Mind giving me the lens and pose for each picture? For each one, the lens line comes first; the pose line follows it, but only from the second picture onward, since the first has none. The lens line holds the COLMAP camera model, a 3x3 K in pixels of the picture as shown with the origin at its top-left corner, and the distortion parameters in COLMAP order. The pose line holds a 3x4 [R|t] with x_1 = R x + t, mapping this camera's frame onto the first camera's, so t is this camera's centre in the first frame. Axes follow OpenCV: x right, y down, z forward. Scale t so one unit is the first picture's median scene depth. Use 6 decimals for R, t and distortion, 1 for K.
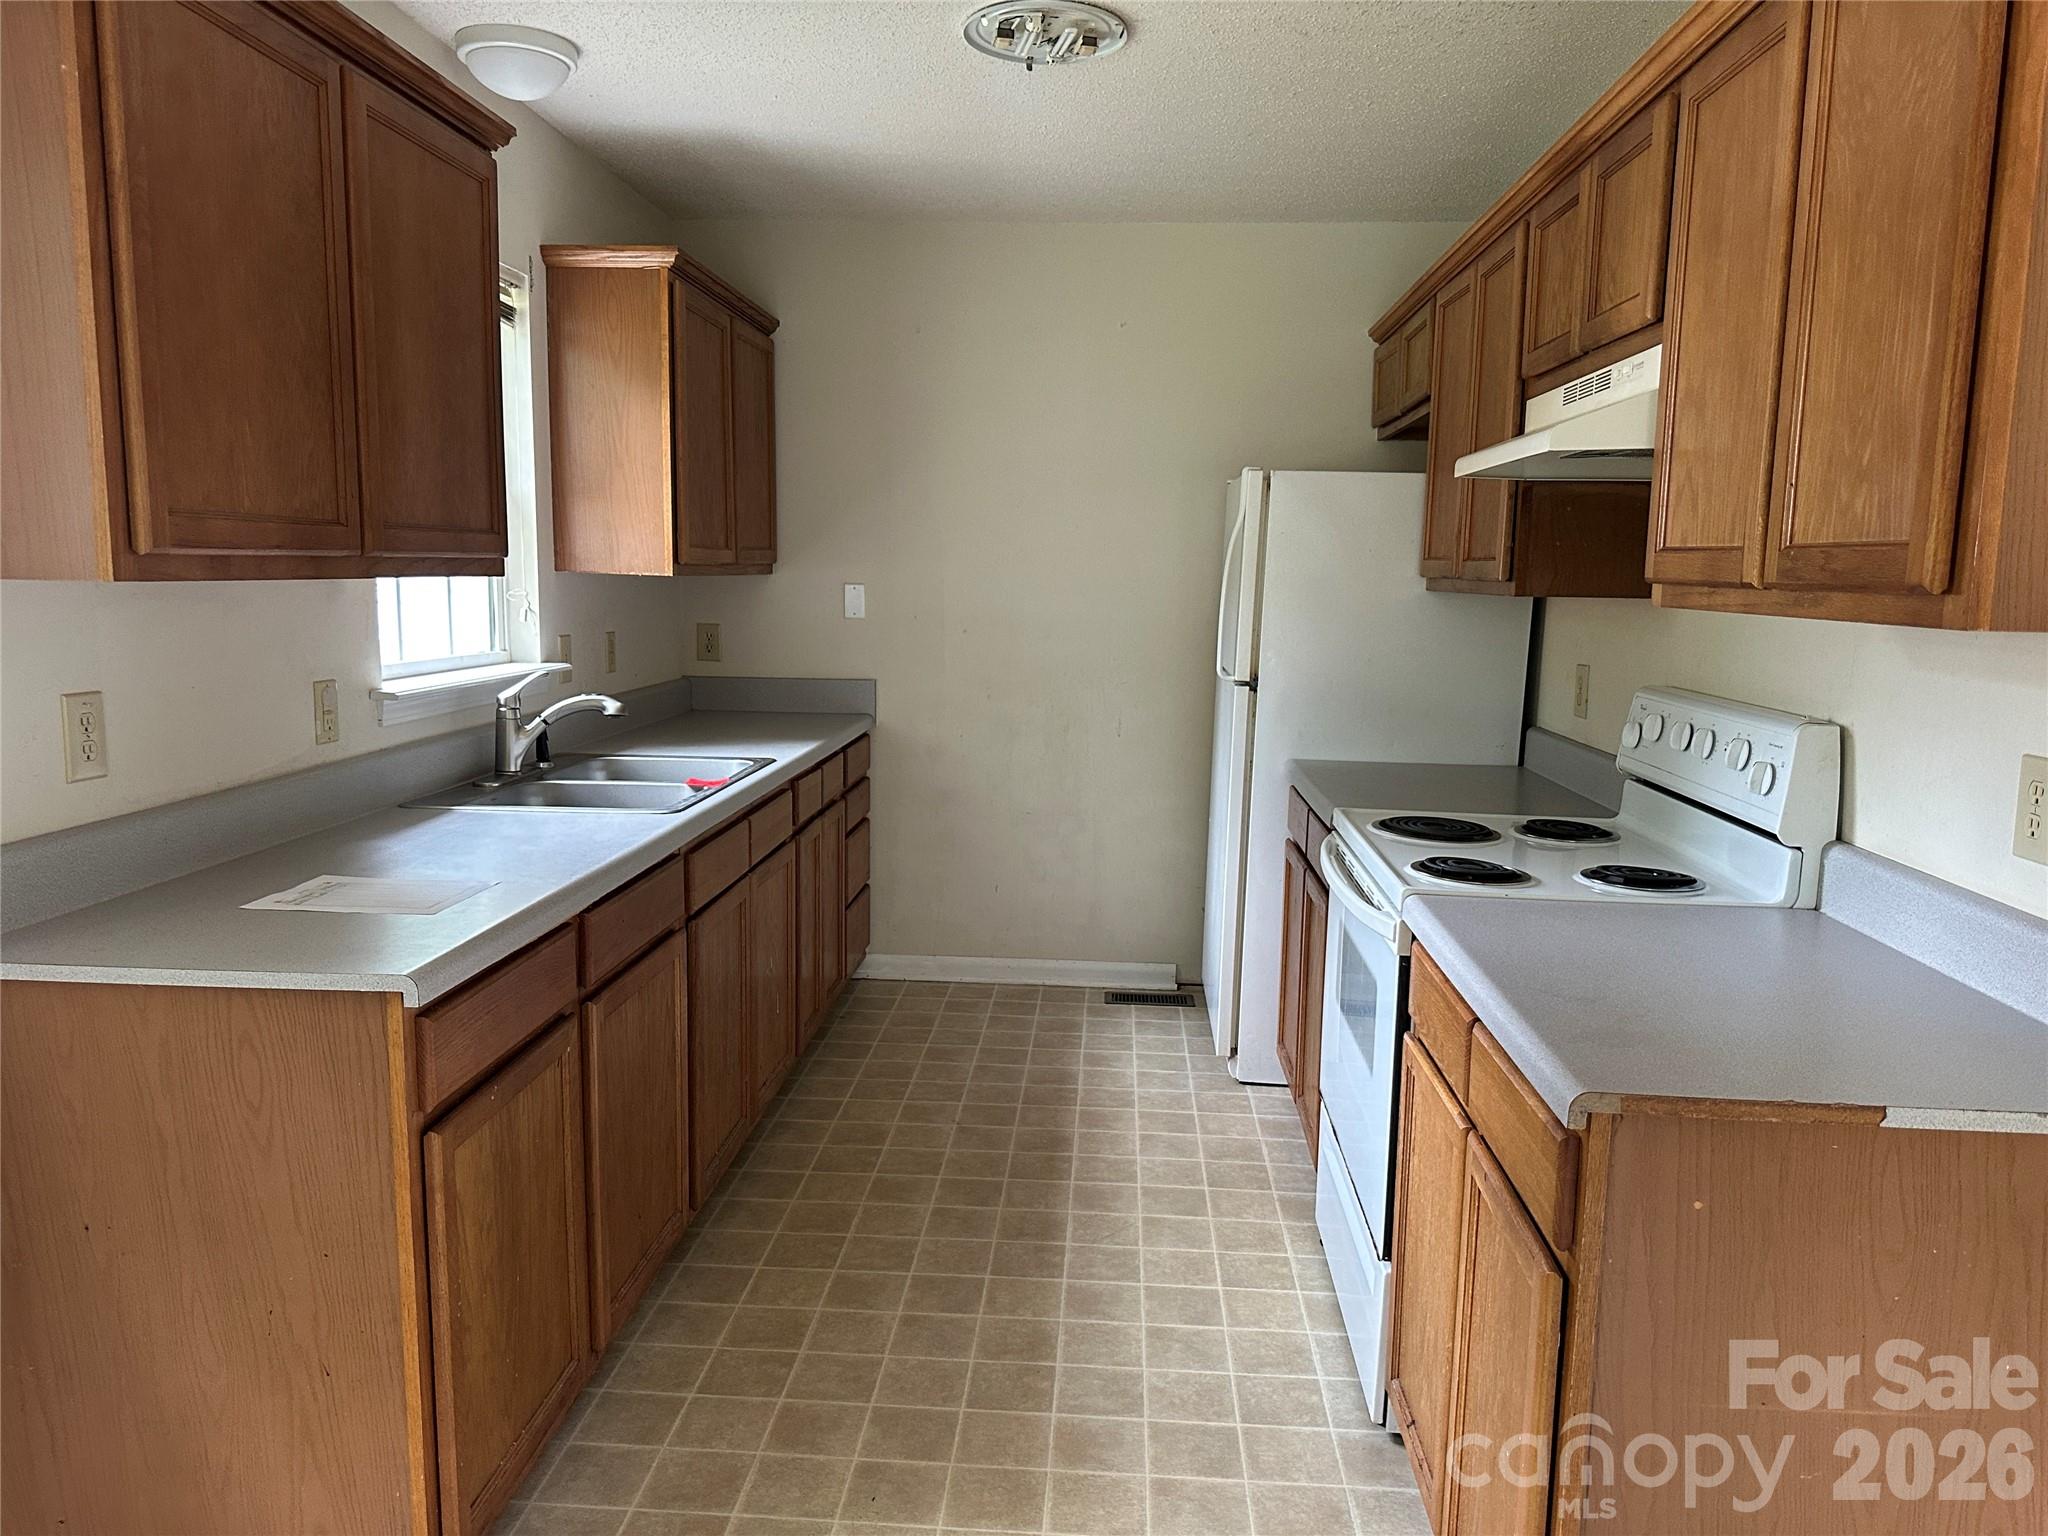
lens RADIAL K [[1435.9, 0, 1024.0], [0, 1435.9, 768.0], [0, 0, 1]] dist [0.112025, -0.192190]
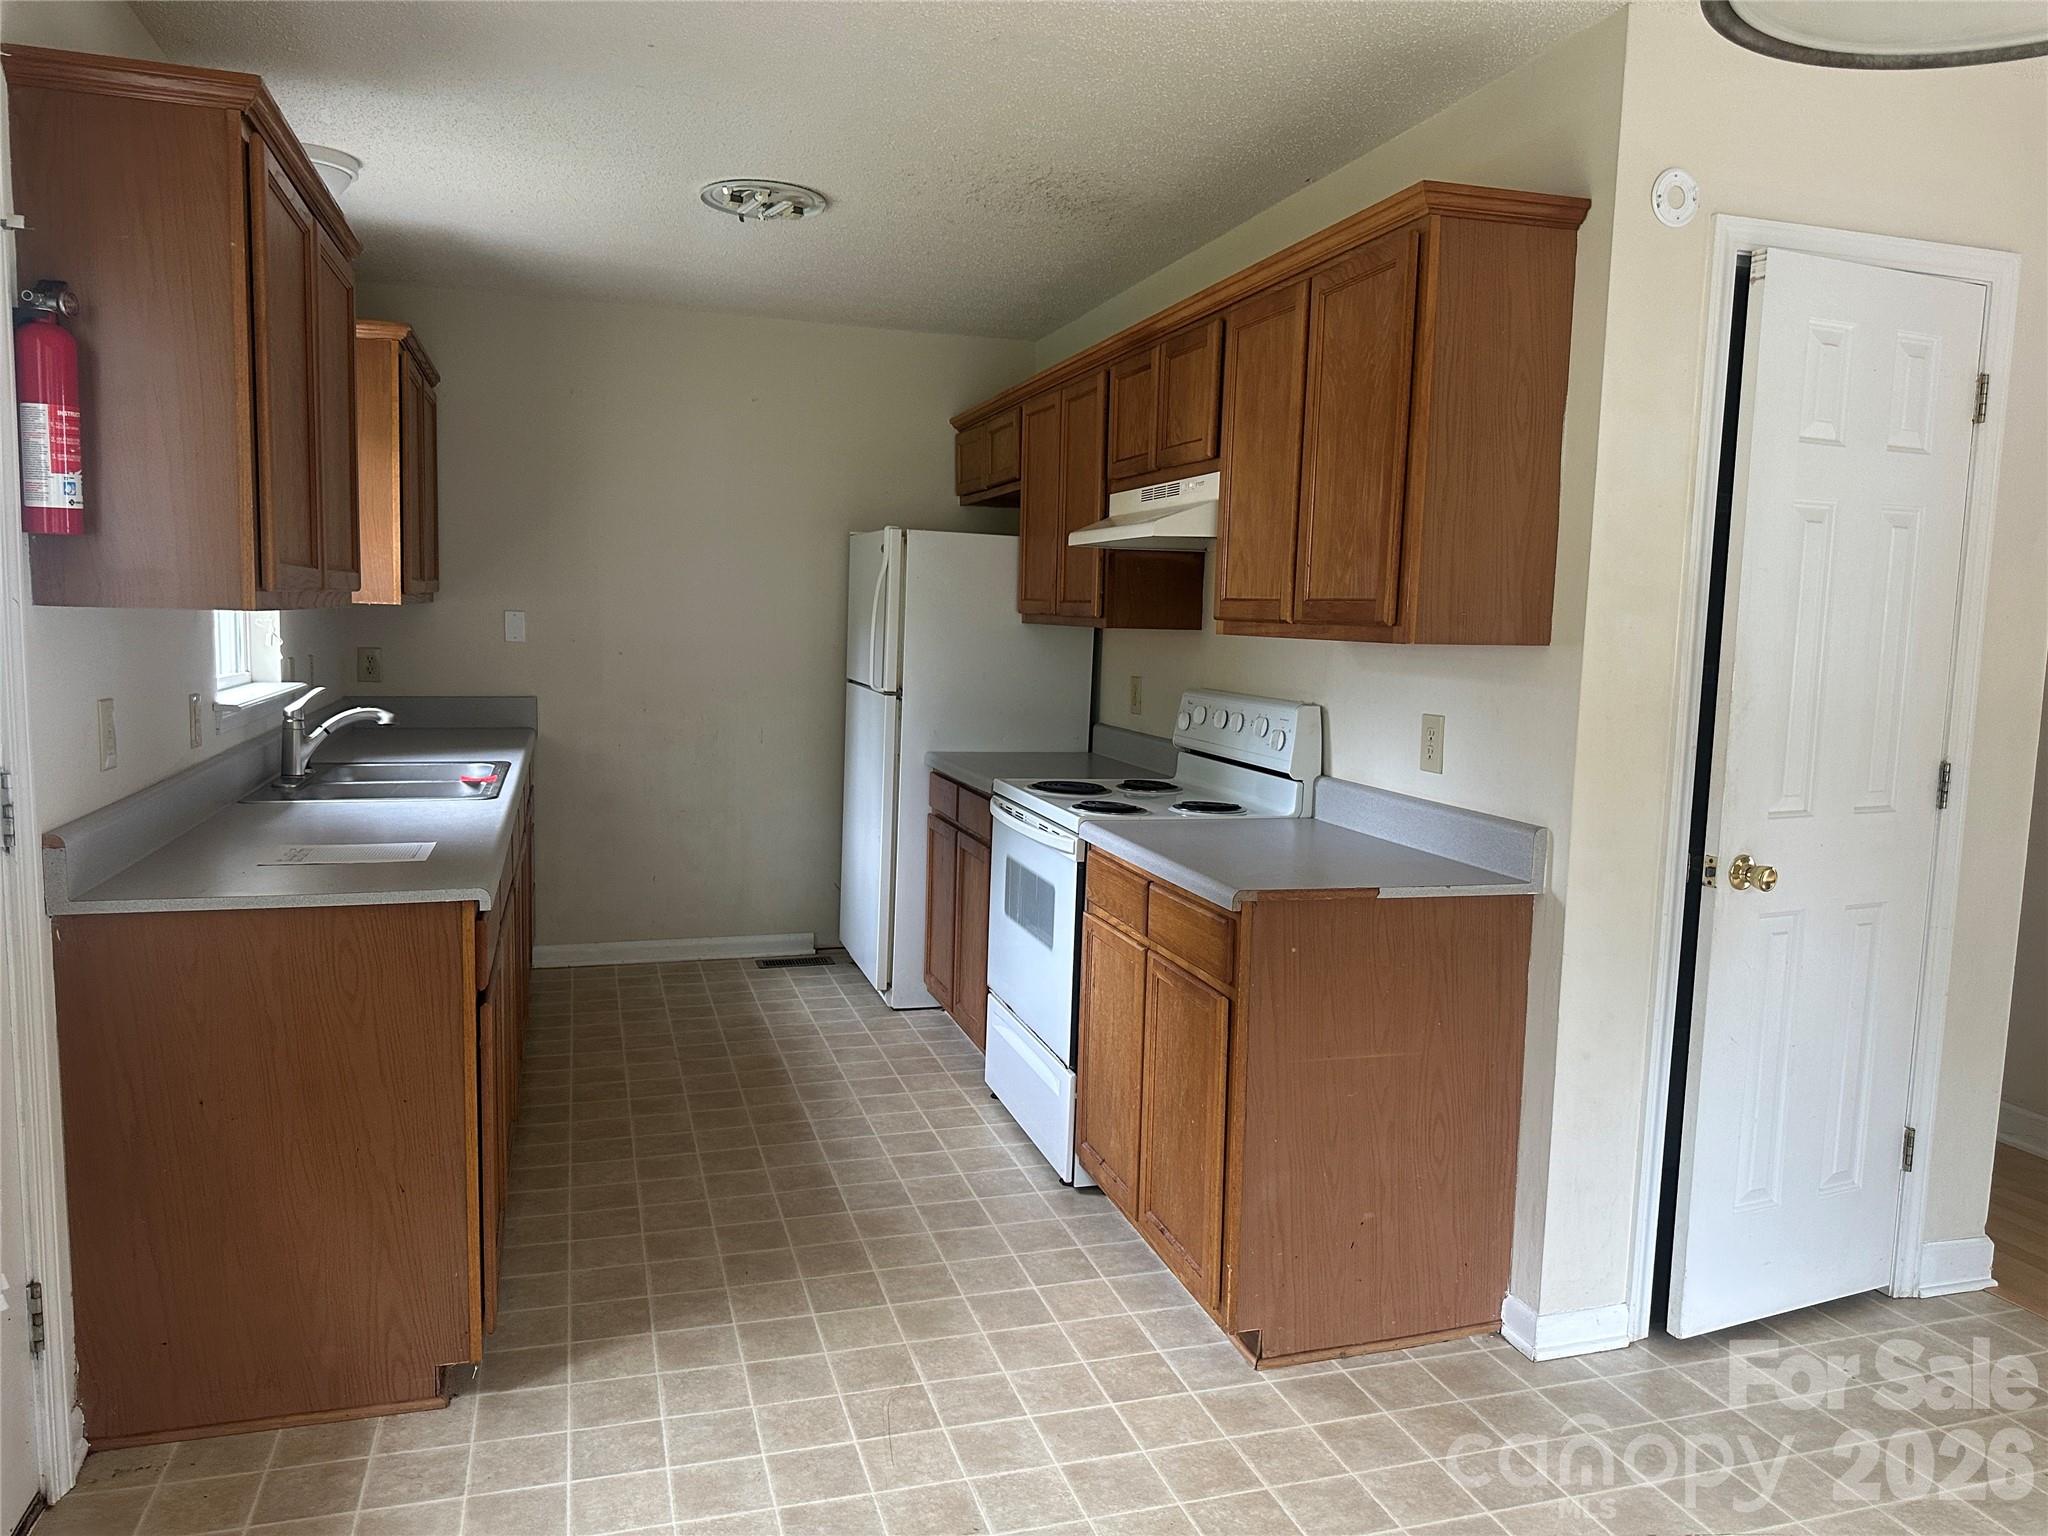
lens RADIAL K [[1435.9, 0, 1024.0], [0, 1435.9, 768.0], [0, 0, 1]] dist [0.112025, -0.192190]
pose [[0.933606, -0.030437, 0.357005, -0.264998], [0.038110, 0.999169, -0.014477, 0.040329], [-0.356268, 0.027122, 0.933990, -0.316749]]
